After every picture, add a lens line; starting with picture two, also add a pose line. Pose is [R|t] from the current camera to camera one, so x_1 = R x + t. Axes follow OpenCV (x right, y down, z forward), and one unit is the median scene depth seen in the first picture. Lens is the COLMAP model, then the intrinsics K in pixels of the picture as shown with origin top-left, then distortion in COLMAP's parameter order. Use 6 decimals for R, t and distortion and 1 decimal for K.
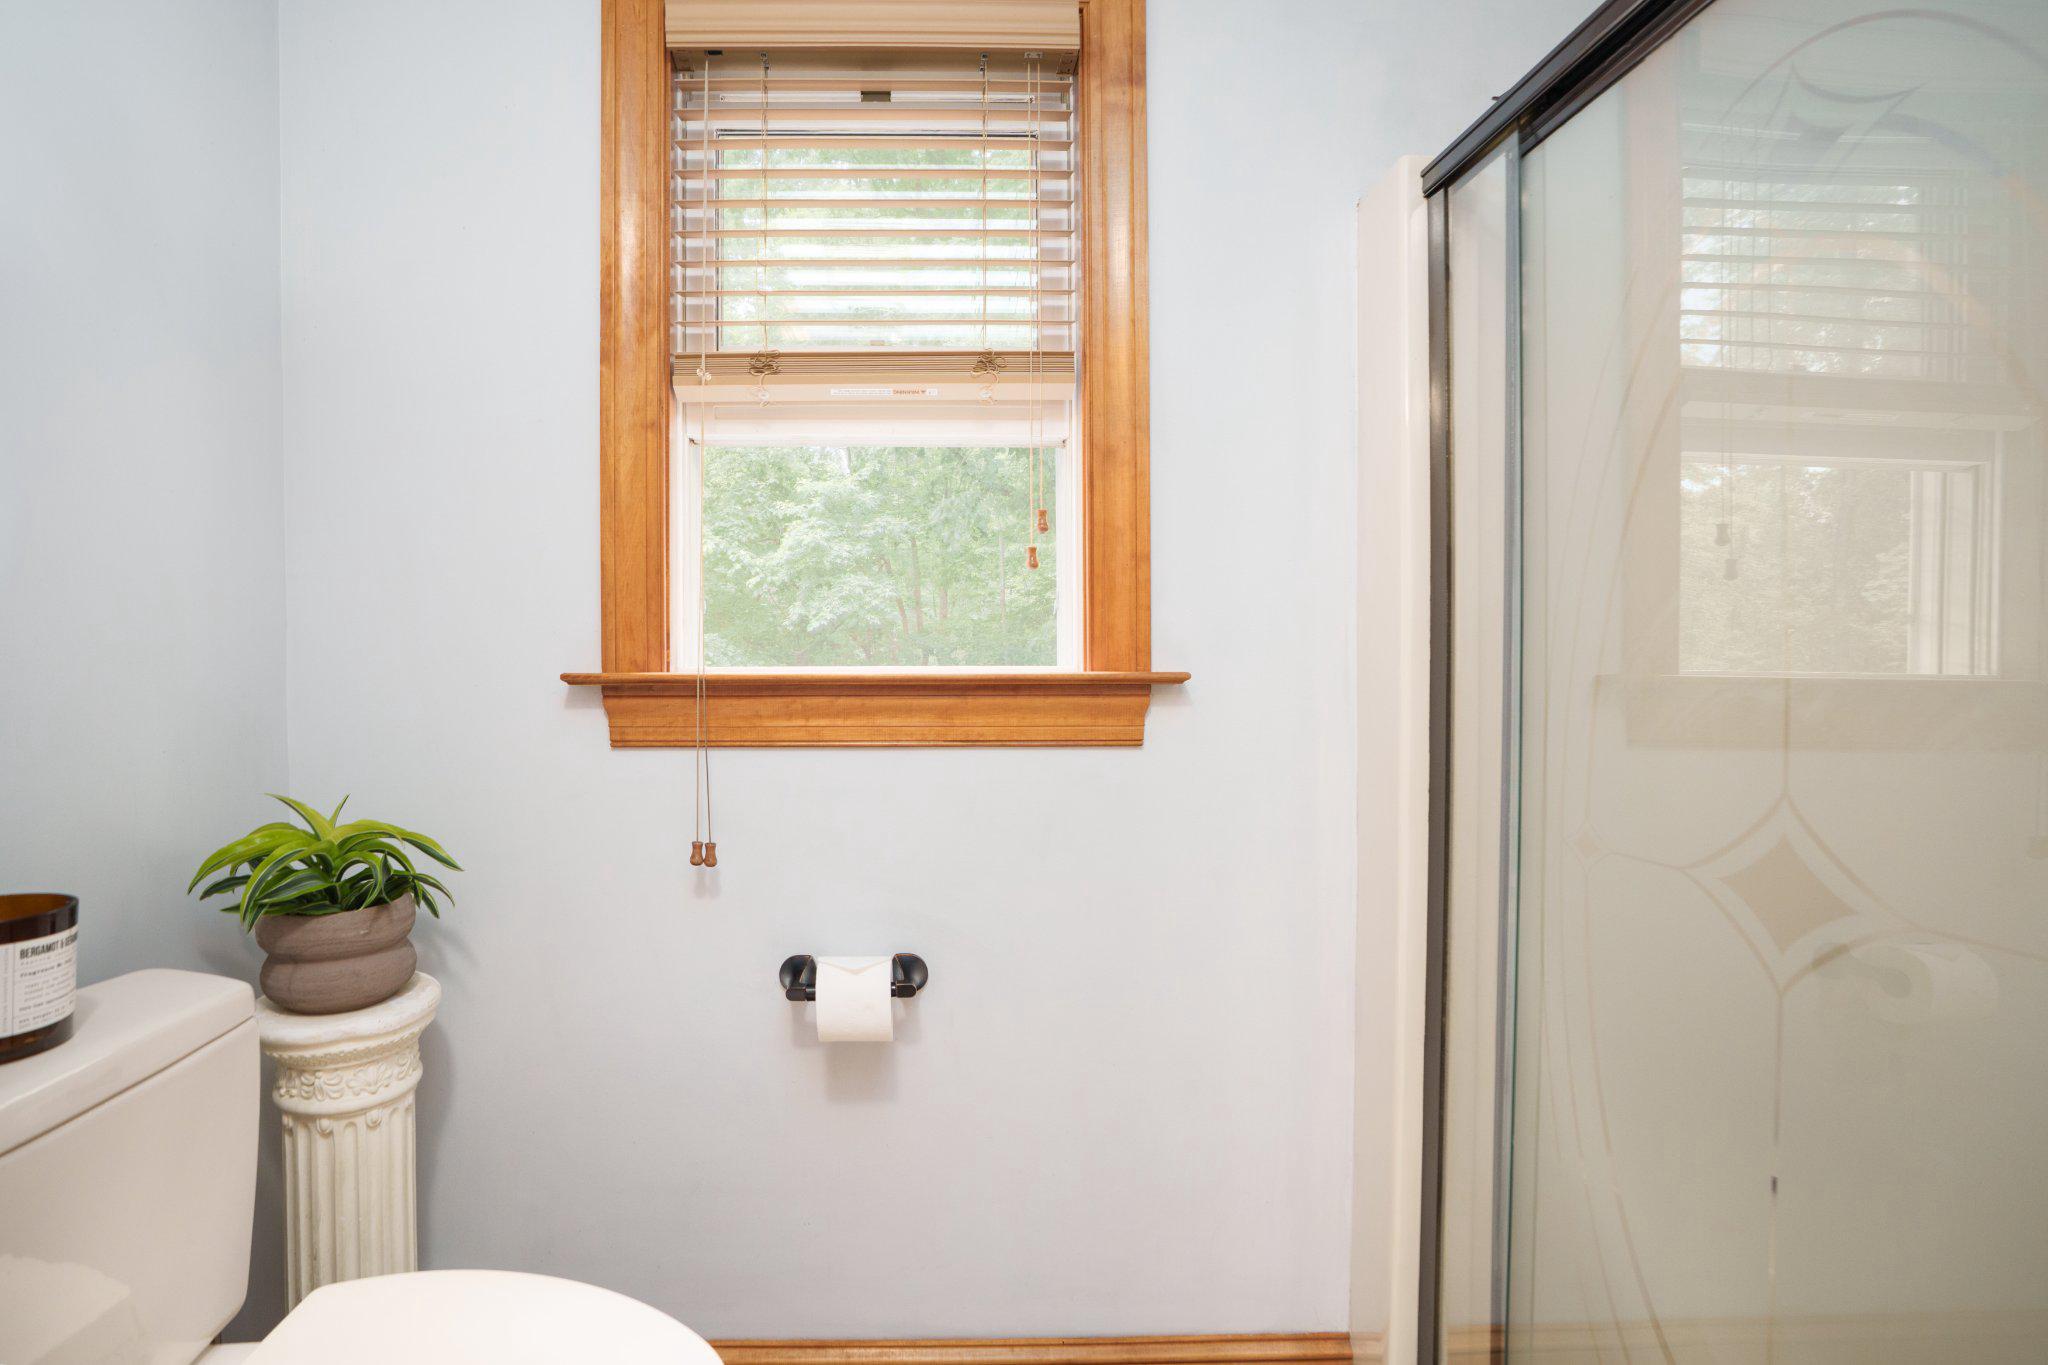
lens RADIAL K [[931.9, 0, 989.5], [0, 931.9, 693.5], [0, 0, 1]] dist [-0.056258, 0.021139]
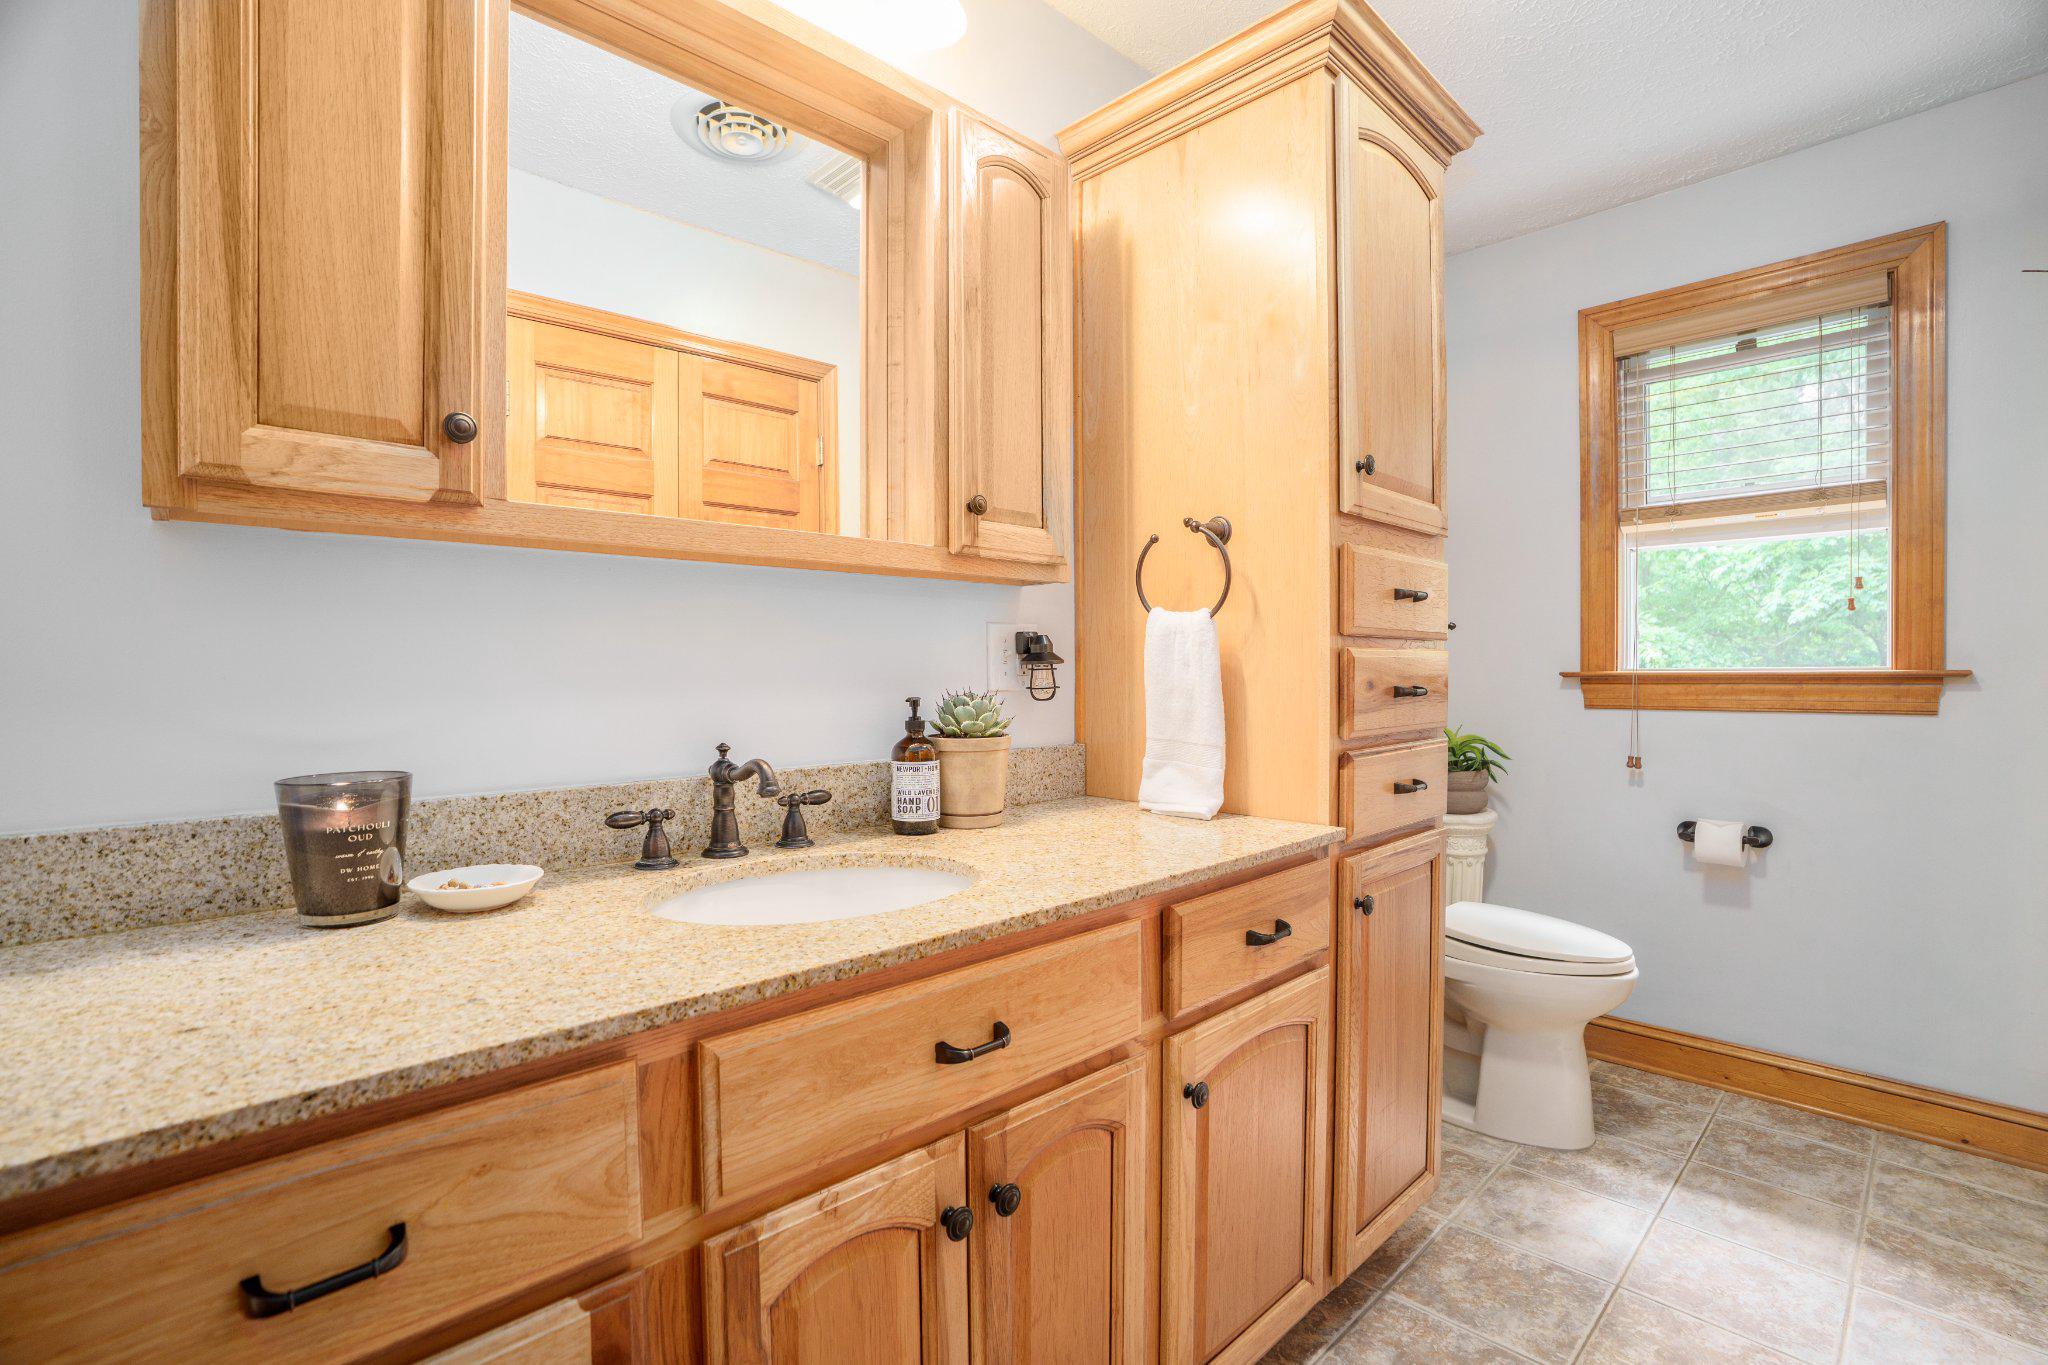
lens RADIAL K [[931.9, 0, 989.5], [0, 931.9, 693.5], [0, 0, 1]] dist [-0.056258, 0.021139]
pose [[0.593075, 0.014283, -0.805021, 0.442207], [-0.011057, 0.999893, 0.009594, 0.021713], [0.805072, 0.003211, 0.593169, -1.277076]]
